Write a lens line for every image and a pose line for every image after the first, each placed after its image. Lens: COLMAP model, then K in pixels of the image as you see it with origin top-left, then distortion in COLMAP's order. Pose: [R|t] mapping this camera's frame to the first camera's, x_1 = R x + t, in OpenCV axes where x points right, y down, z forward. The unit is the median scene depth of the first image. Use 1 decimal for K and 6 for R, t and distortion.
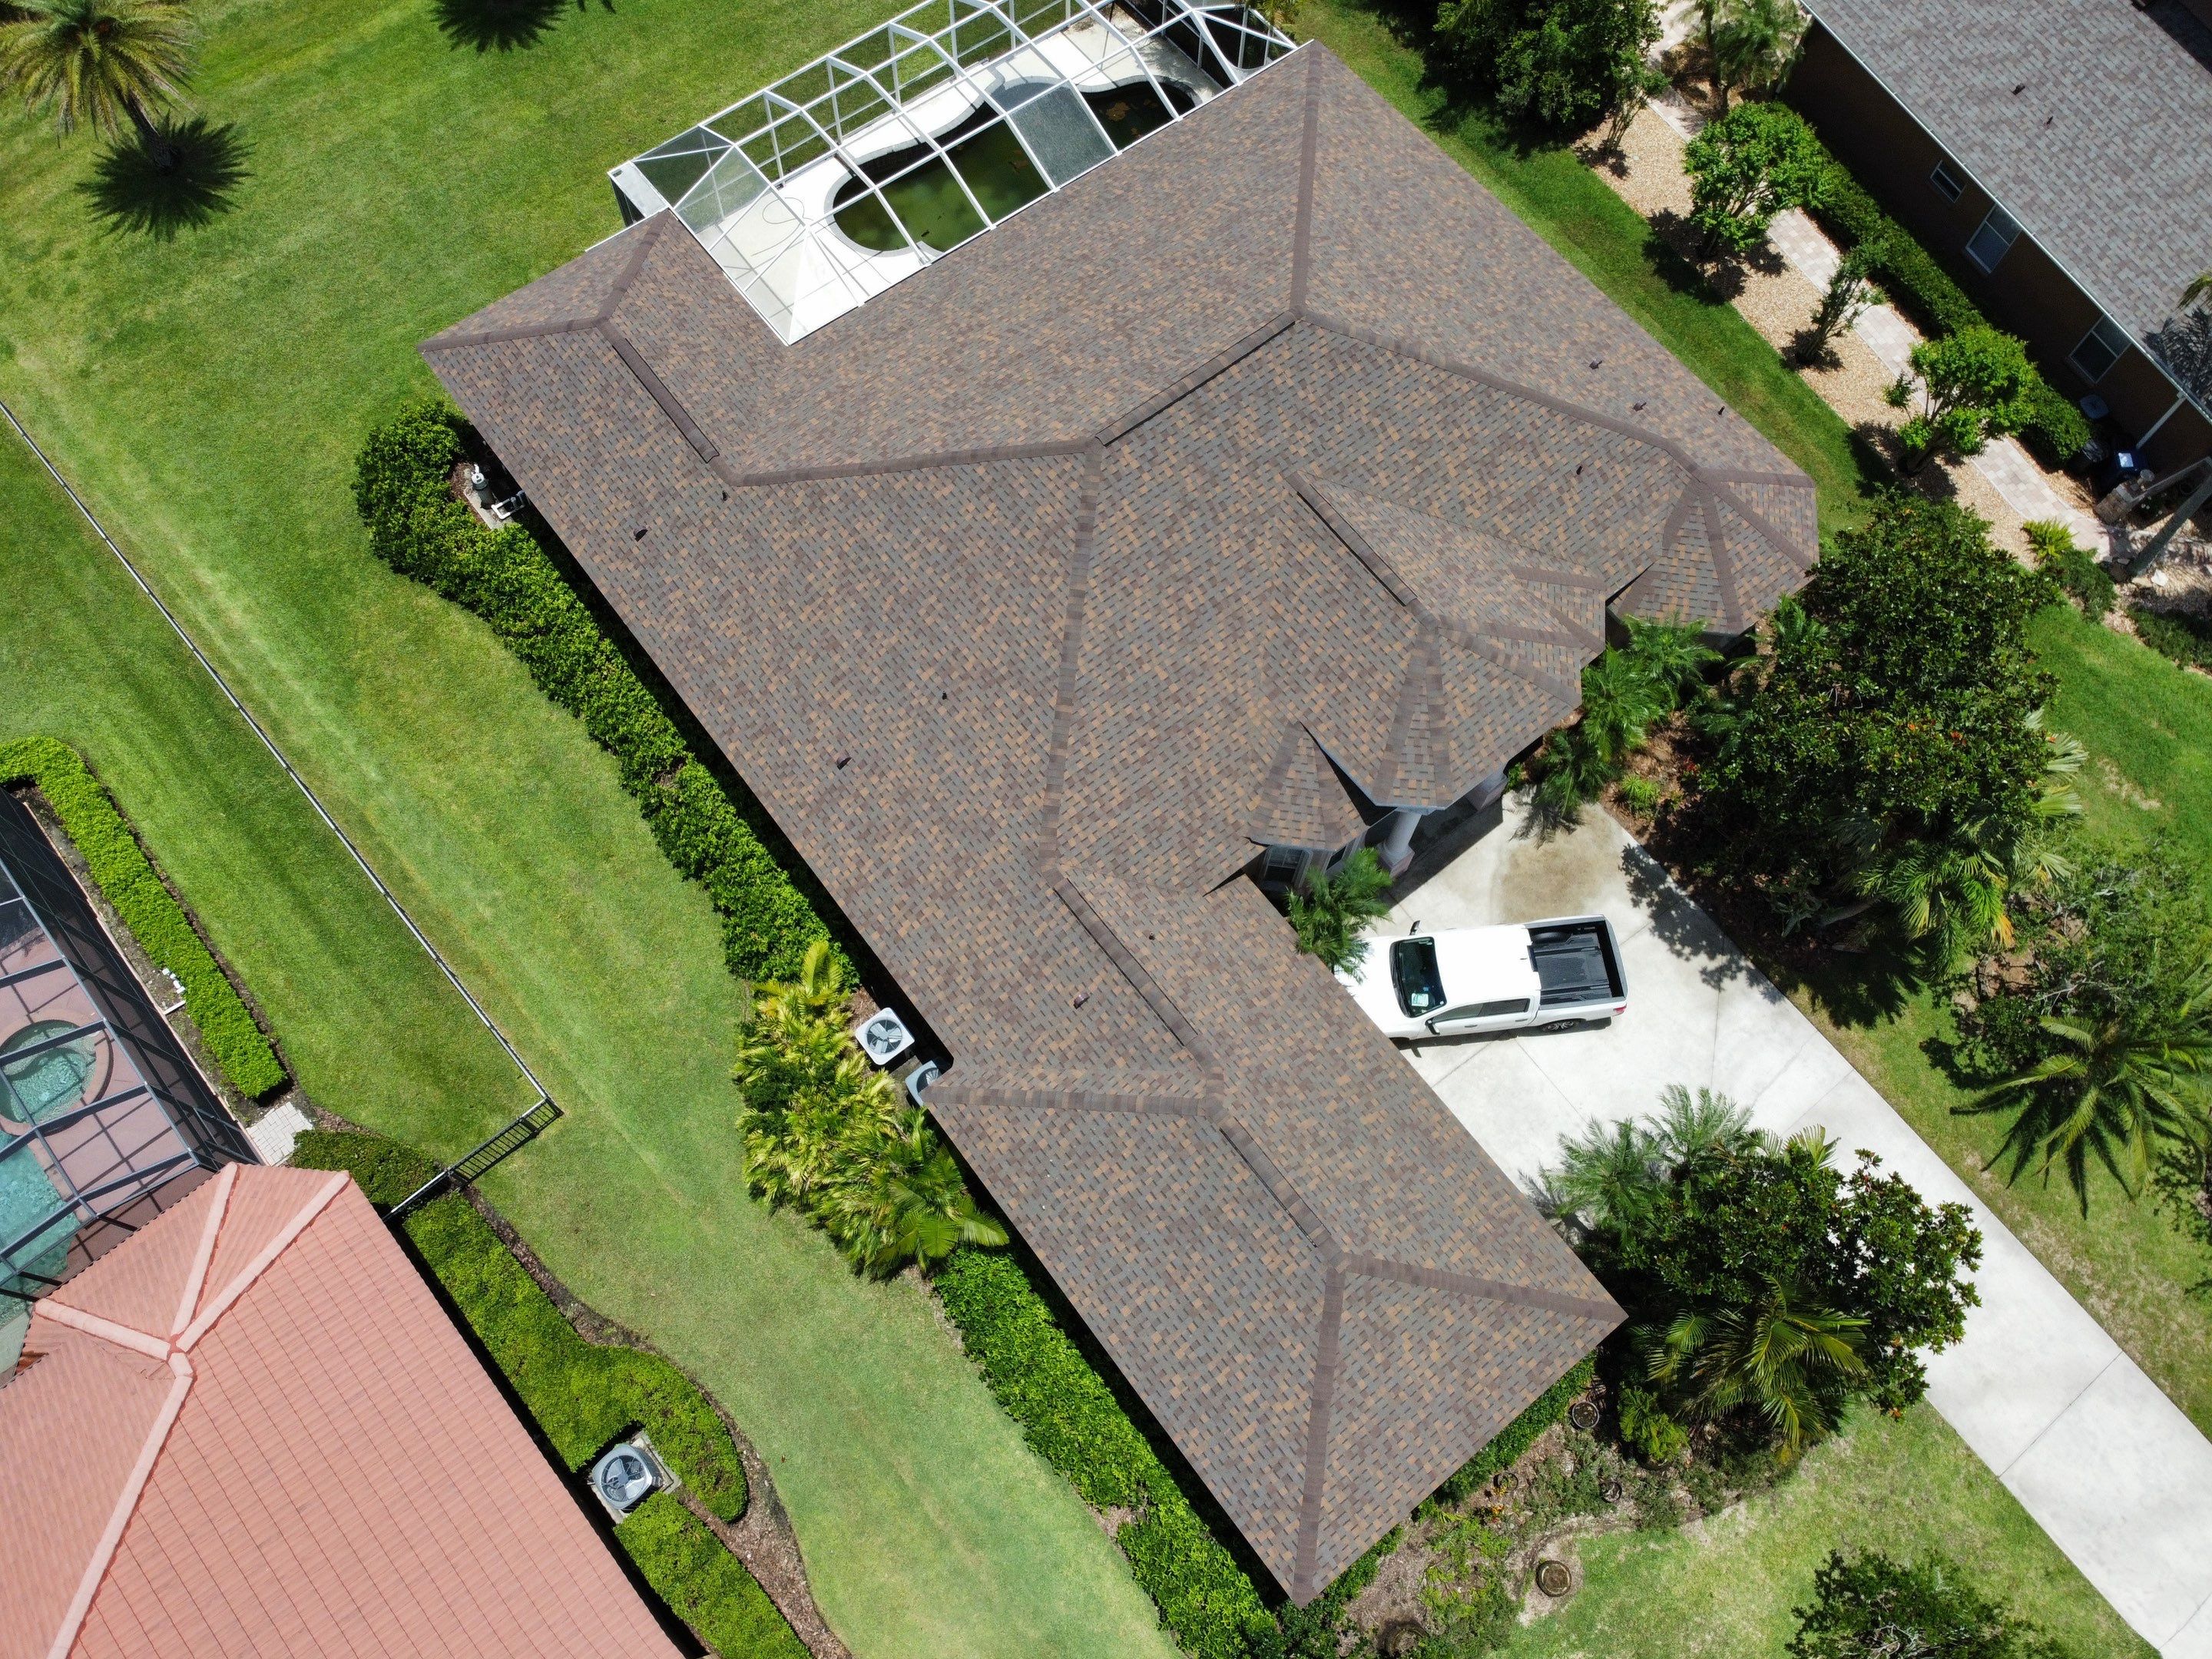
lens RADIAL K [[1680.1, 0, 1082.8], [0, 1680.1, 806.8], [0, 0, 1]] dist [0.004726, -0.019355]
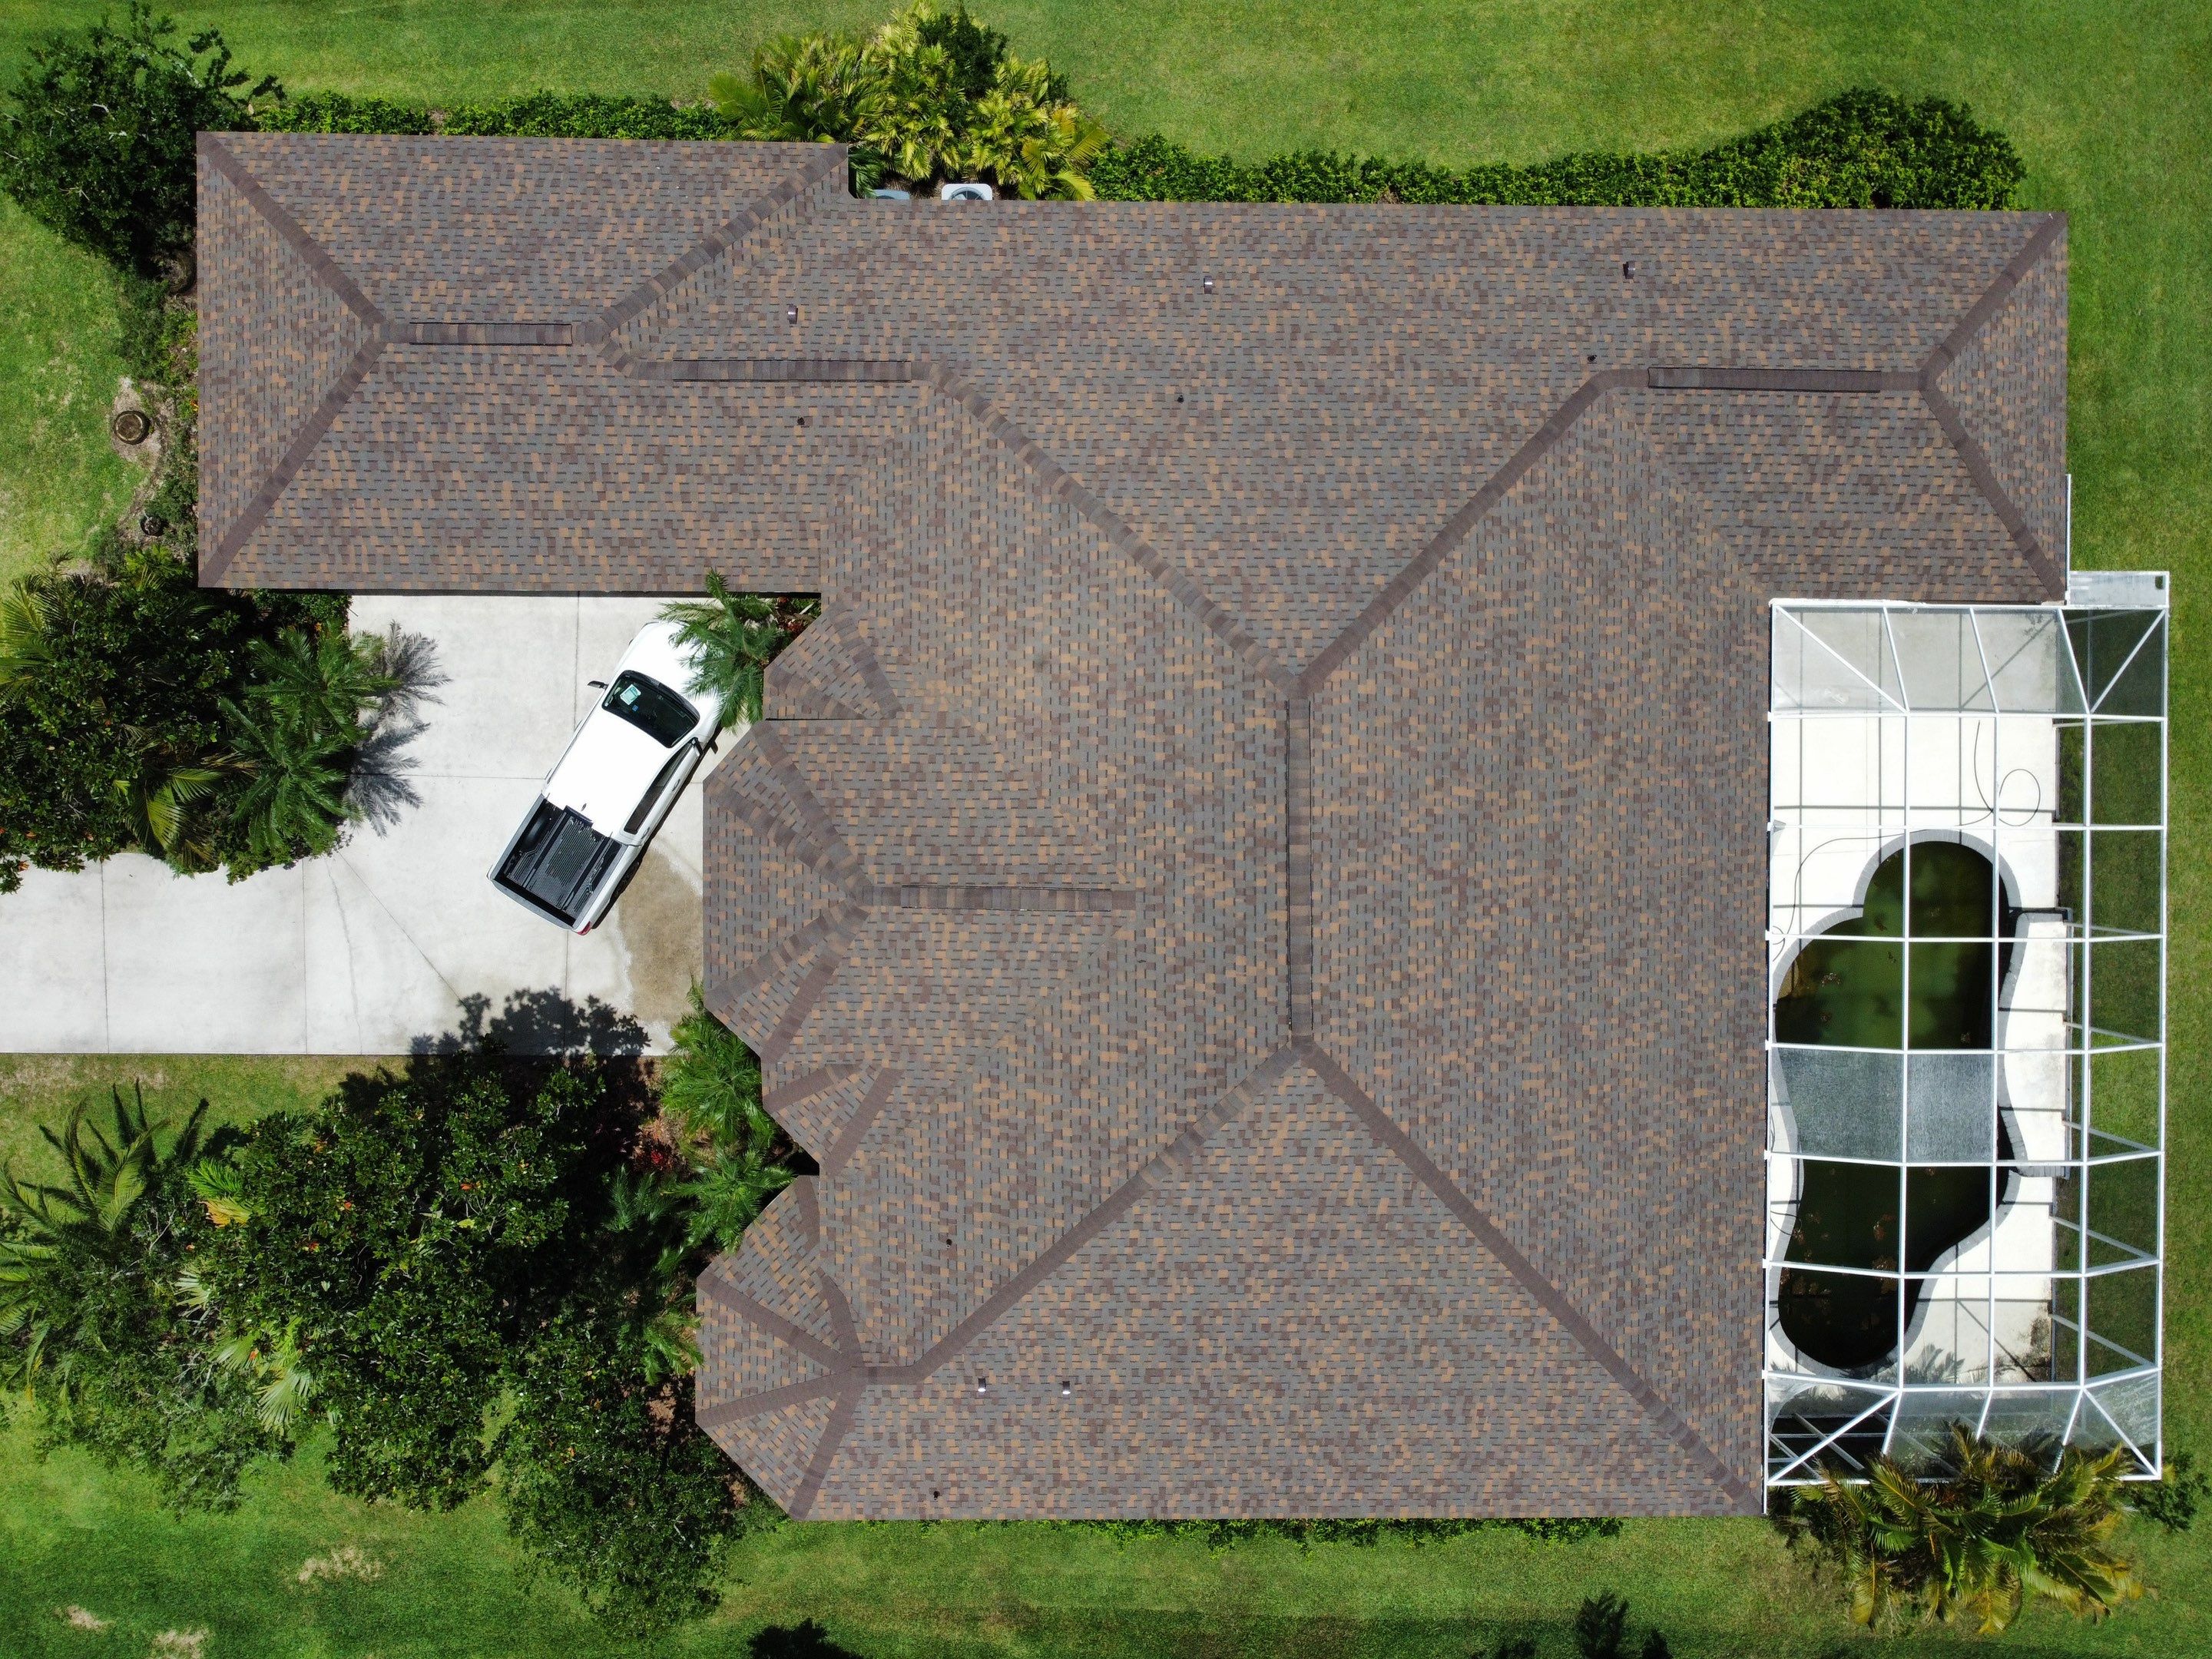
lens RADIAL K [[1645.0, 0, 1084.2], [0, 1645.0, 810.1], [0, 0, 1]] dist [0.001533, -0.002359]
pose [[-0.613299, 0.789711, -0.014875, 0.107170], [-0.731559, -0.560835, 0.387666, -0.413022], [0.297802, 0.248637, 0.921680, 0.263721]]
